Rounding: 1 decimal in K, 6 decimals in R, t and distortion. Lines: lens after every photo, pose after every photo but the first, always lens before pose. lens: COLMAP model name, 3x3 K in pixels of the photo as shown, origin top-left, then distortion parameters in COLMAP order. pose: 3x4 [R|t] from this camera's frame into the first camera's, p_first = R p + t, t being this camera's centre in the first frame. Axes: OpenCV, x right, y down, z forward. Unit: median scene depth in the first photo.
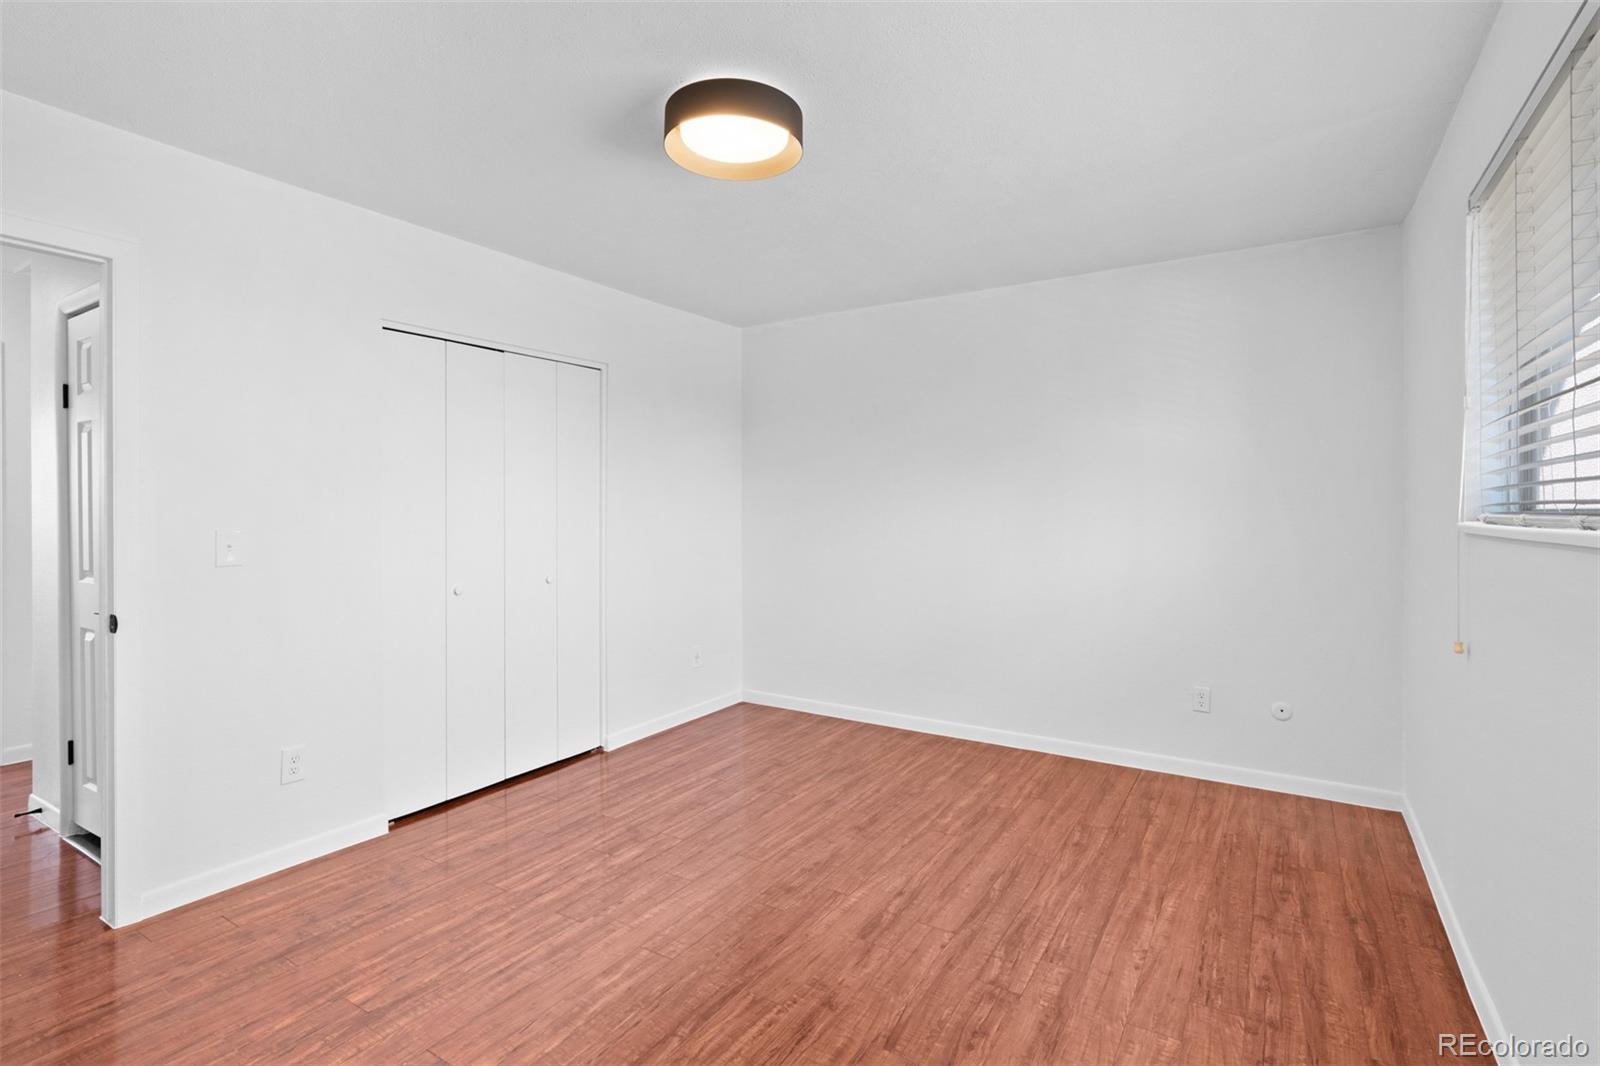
lens RADIAL K [[788.1, 0, 793.5], [0, 788.1, 520.8], [0, 0, 1]] dist [-0.003151, -0.000149]
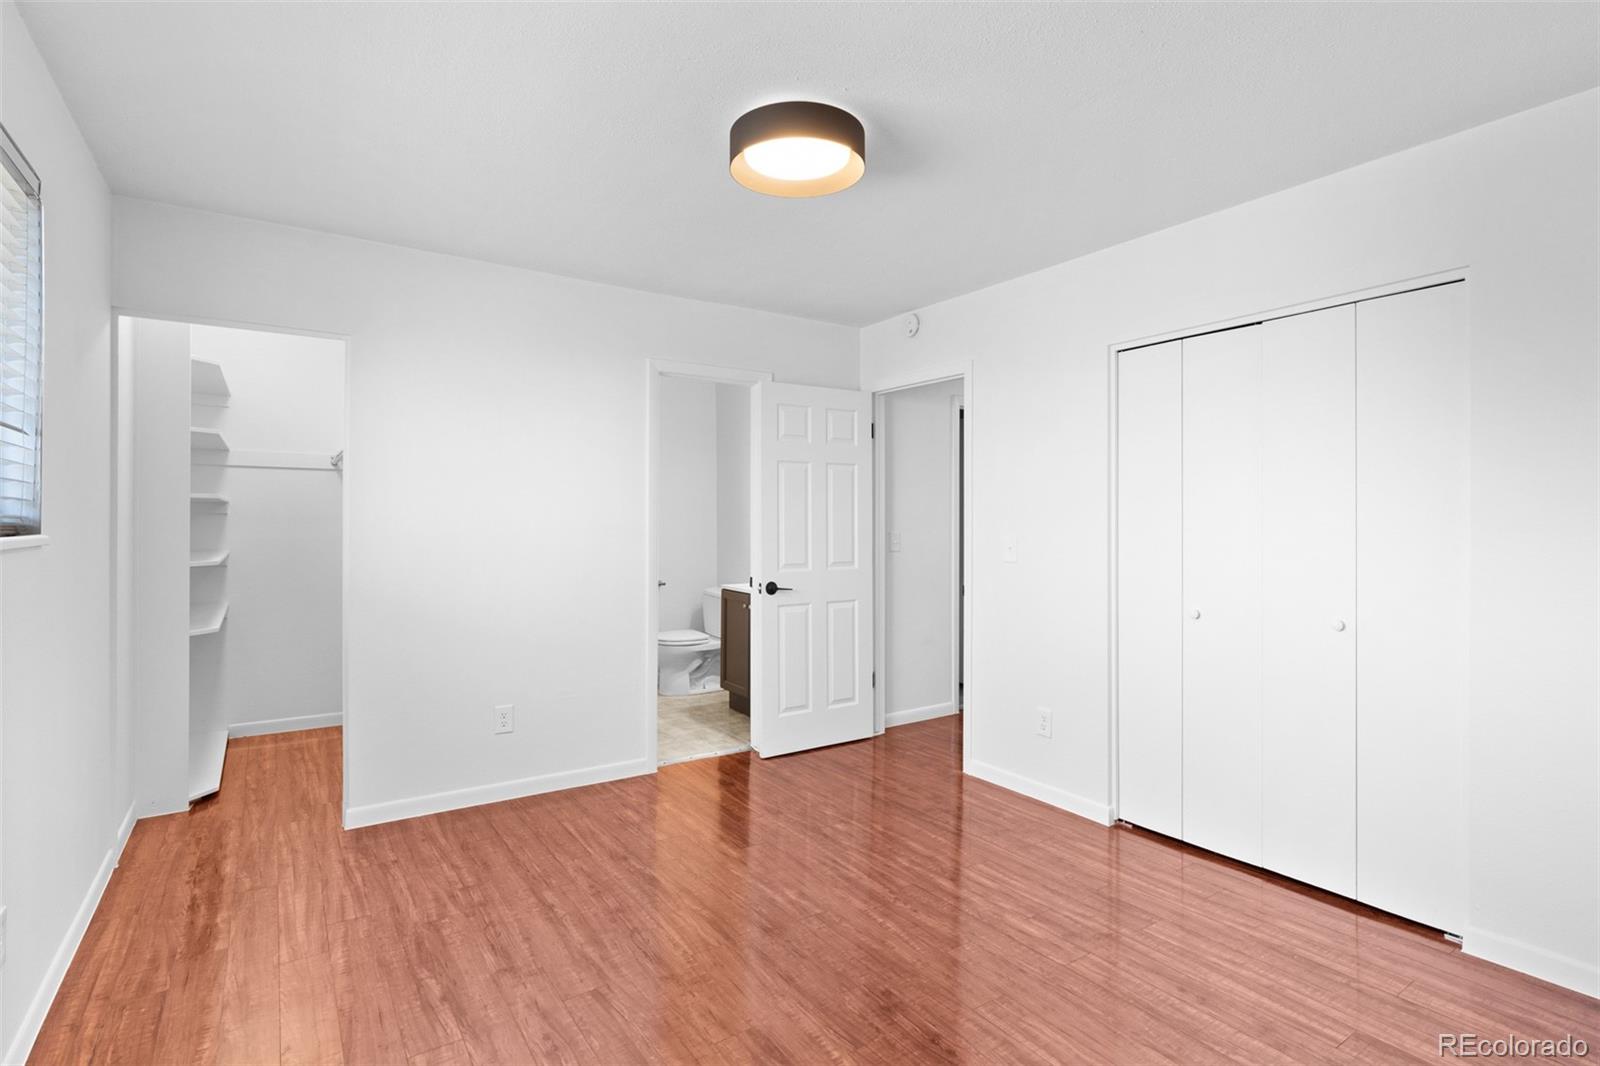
lens RADIAL K [[788.1, 0, 793.3], [0, 788.1, 527.0], [0, 0, 1]] dist [-0.003151, -0.000149]
pose [[-0.416892, 0.005389, -0.908940, 0.670932], [-0.013754, 0.999831, 0.012236, -0.017021], [0.908852, 0.017602, -0.416747, 1.116973]]
